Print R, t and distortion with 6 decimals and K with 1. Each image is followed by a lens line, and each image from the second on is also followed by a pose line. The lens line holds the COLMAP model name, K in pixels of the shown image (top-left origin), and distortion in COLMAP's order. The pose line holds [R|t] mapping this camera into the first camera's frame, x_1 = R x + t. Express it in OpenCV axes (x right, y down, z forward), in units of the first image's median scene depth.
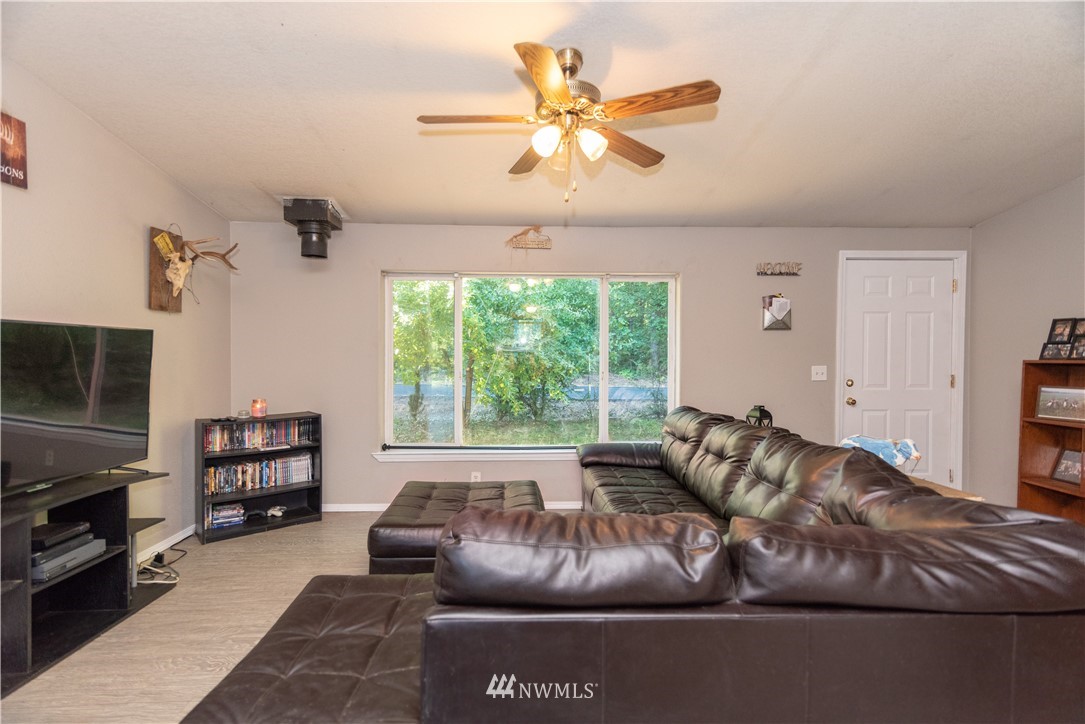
lens RADIAL K [[525.7, 0, 541.9], [0, 525.7, 359.9], [0, 0, 1]] dist [0.016772, 0.000403]
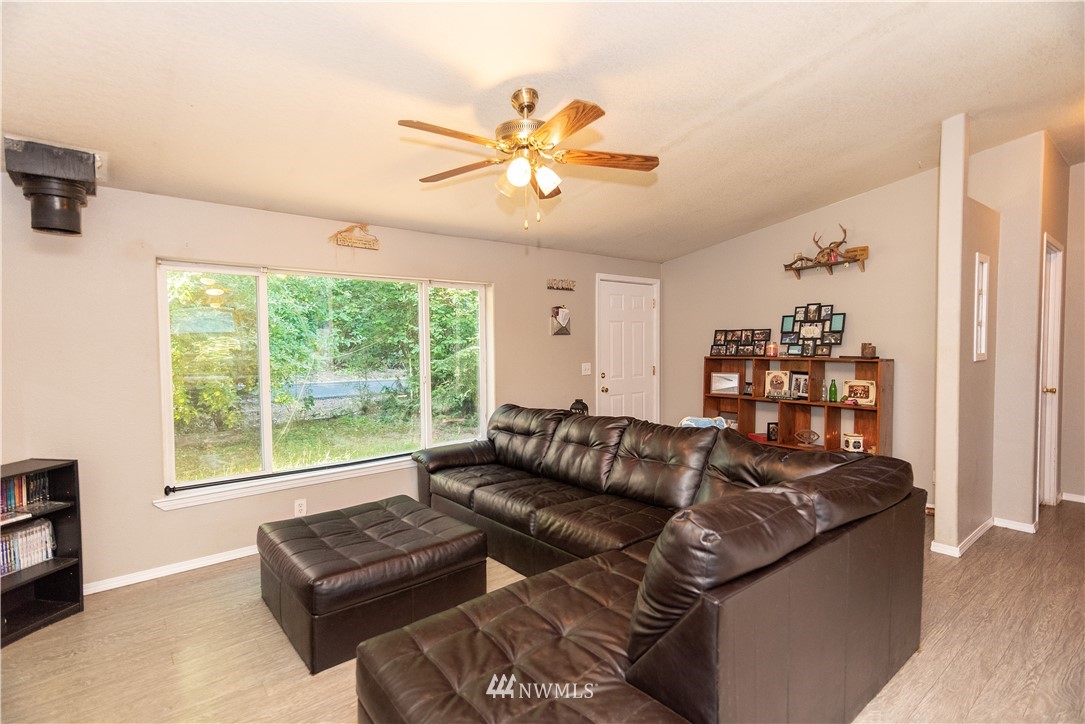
lens RADIAL K [[525.7, 0, 541.8], [0, 525.7, 362.6], [0, 0, 1]] dist [0.016772, 0.000403]
pose [[0.793238, -0.034764, 0.607919, -0.354230], [0.018042, 0.999272, 0.033601, -0.037337], [-0.608644, -0.015686, 0.793288, 0.070641]]
